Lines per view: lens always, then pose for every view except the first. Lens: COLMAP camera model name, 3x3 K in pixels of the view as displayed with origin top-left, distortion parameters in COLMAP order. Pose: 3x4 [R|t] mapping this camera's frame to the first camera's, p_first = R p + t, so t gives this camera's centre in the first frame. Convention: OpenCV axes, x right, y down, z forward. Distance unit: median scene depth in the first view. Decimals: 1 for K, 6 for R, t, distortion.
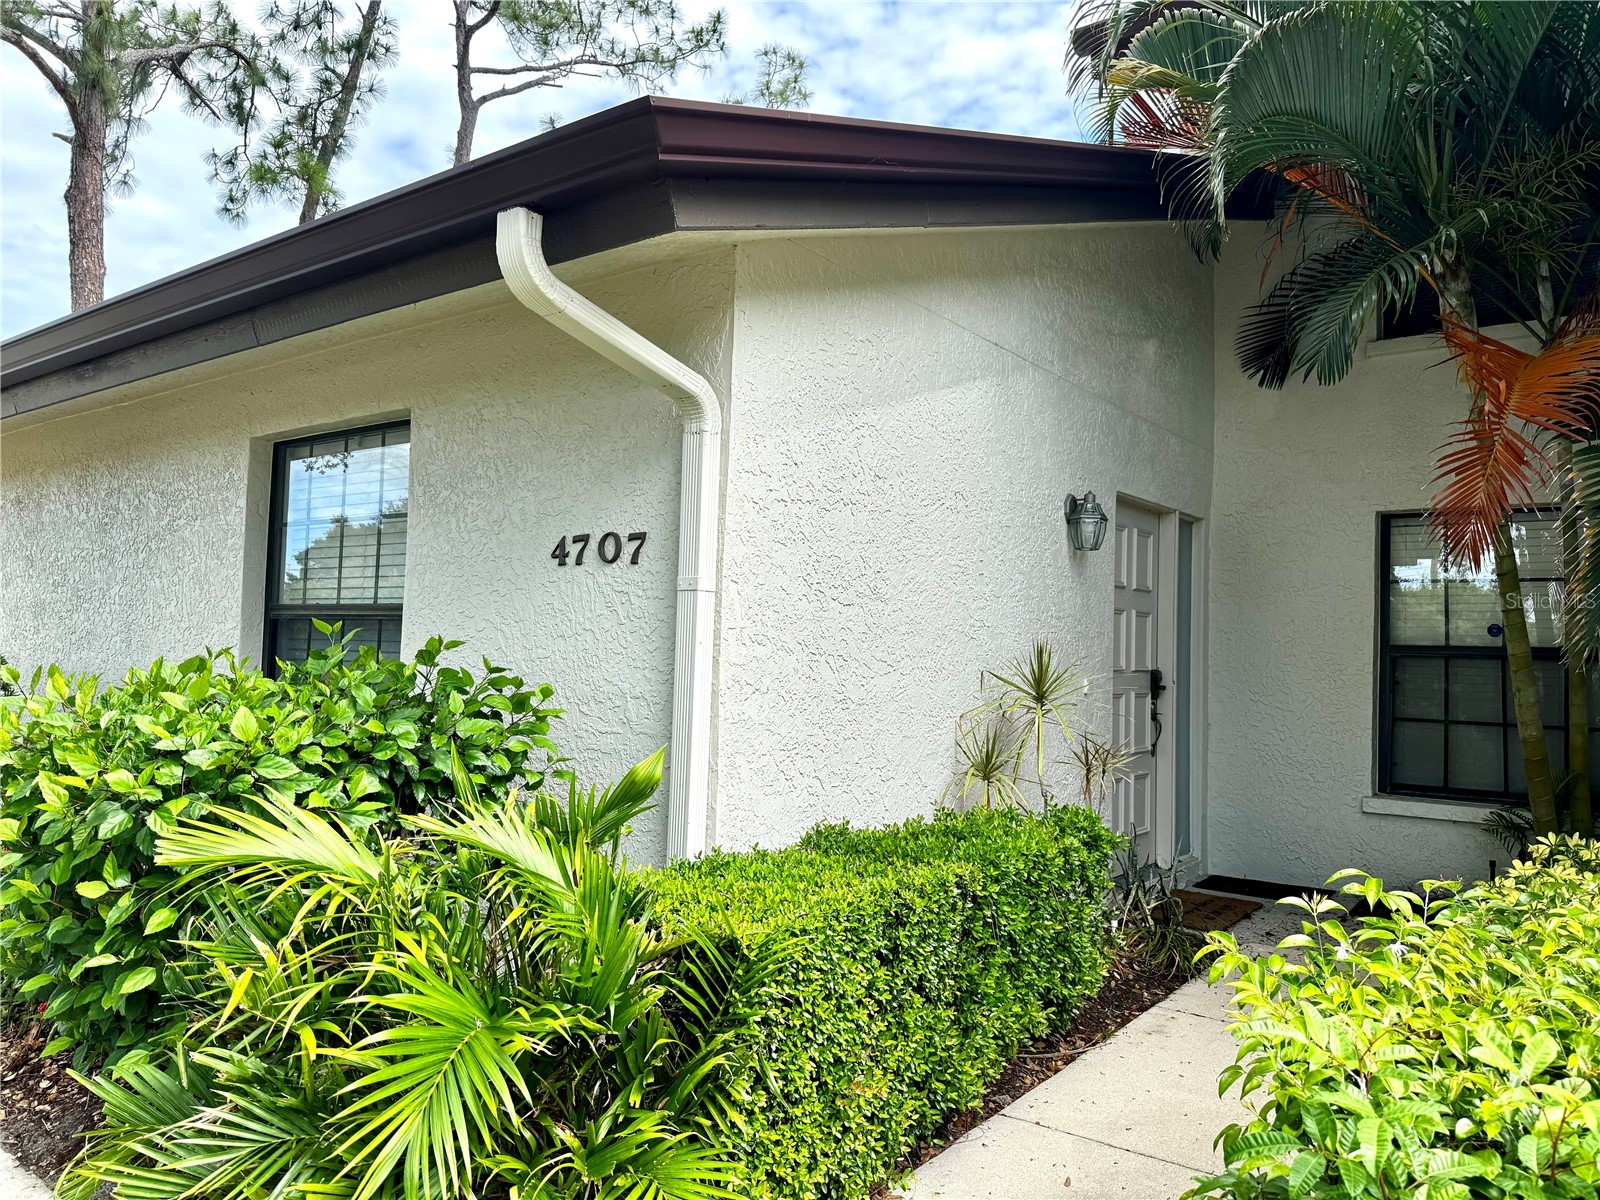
lens RADIAL K [[1122.1, 0, 800.3], [0, 1122.1, 603.7], [0, 0, 1]] dist [0.061087, -0.078386]
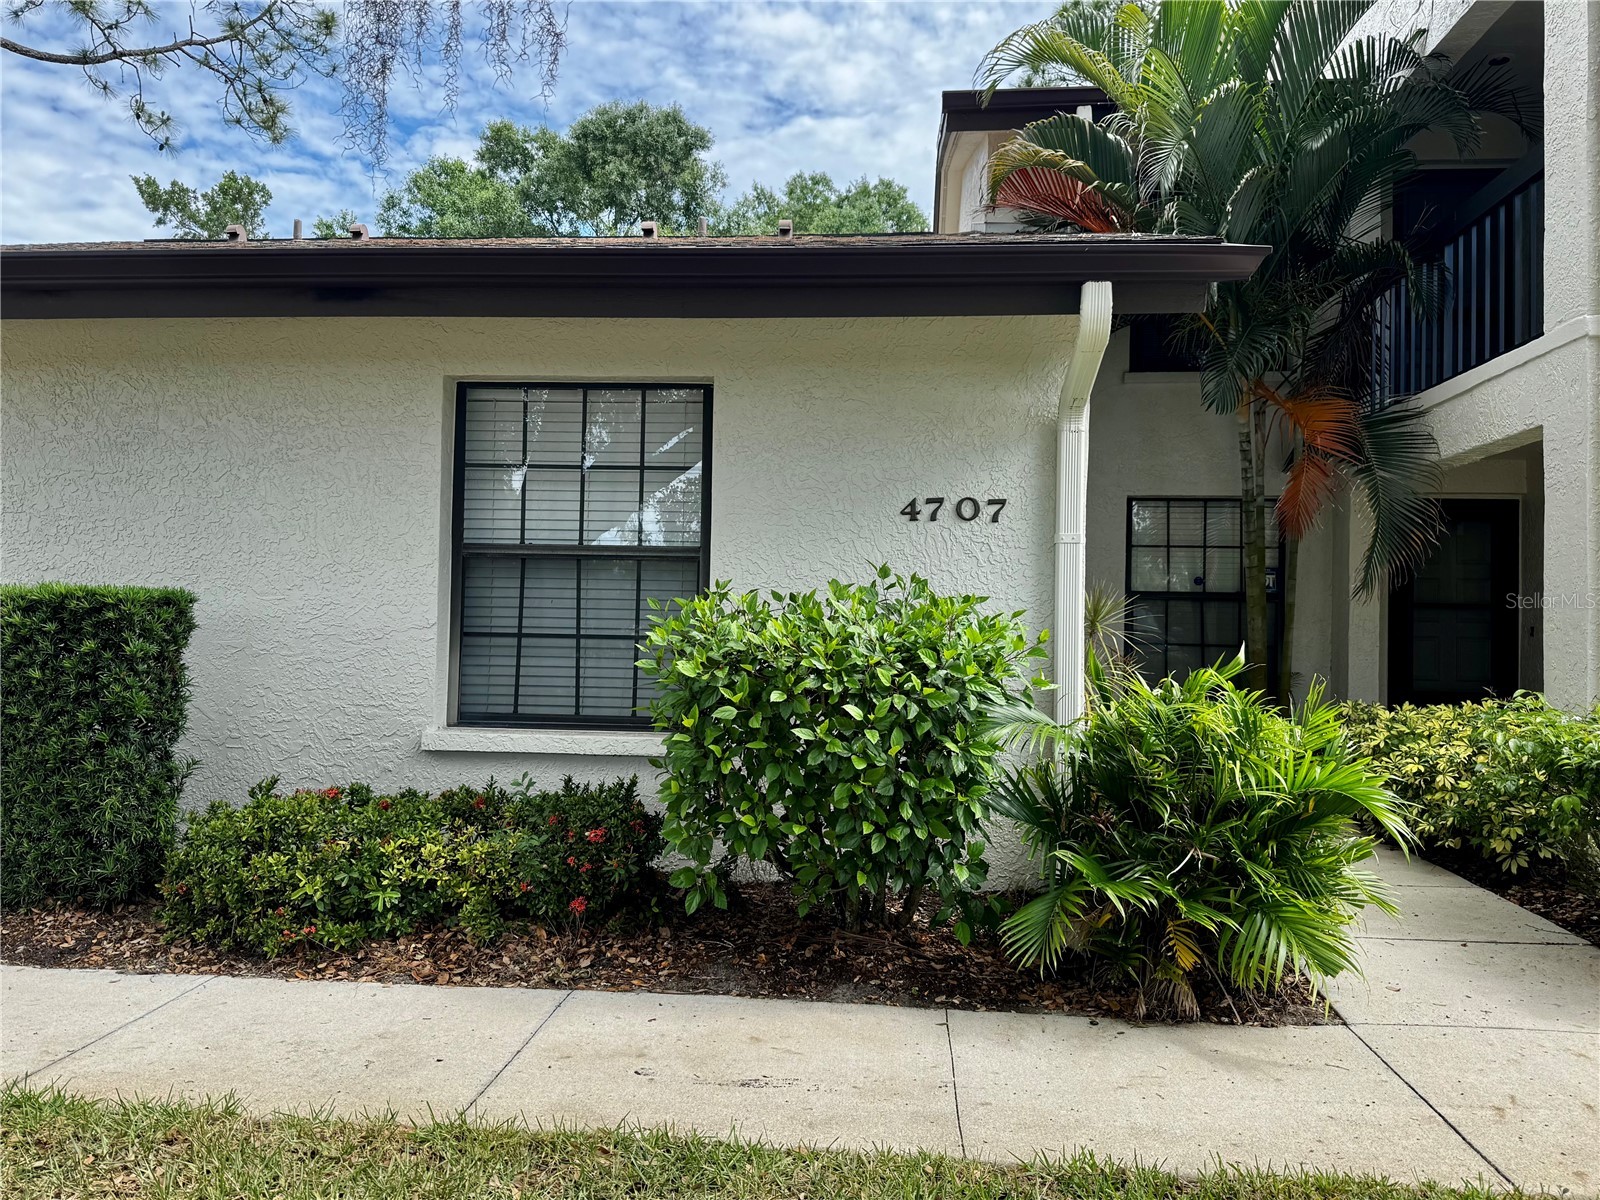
lens RADIAL K [[1122.1, 0, 803.2], [0, 1122.1, 600.0], [0, 0, 1]] dist [0.061087, -0.078386]
pose [[0.882214, 0.002373, 0.470842, -0.936070], [-0.021093, 0.999183, 0.034487, 0.015202], [-0.470376, -0.040356, 0.881543, -0.078755]]
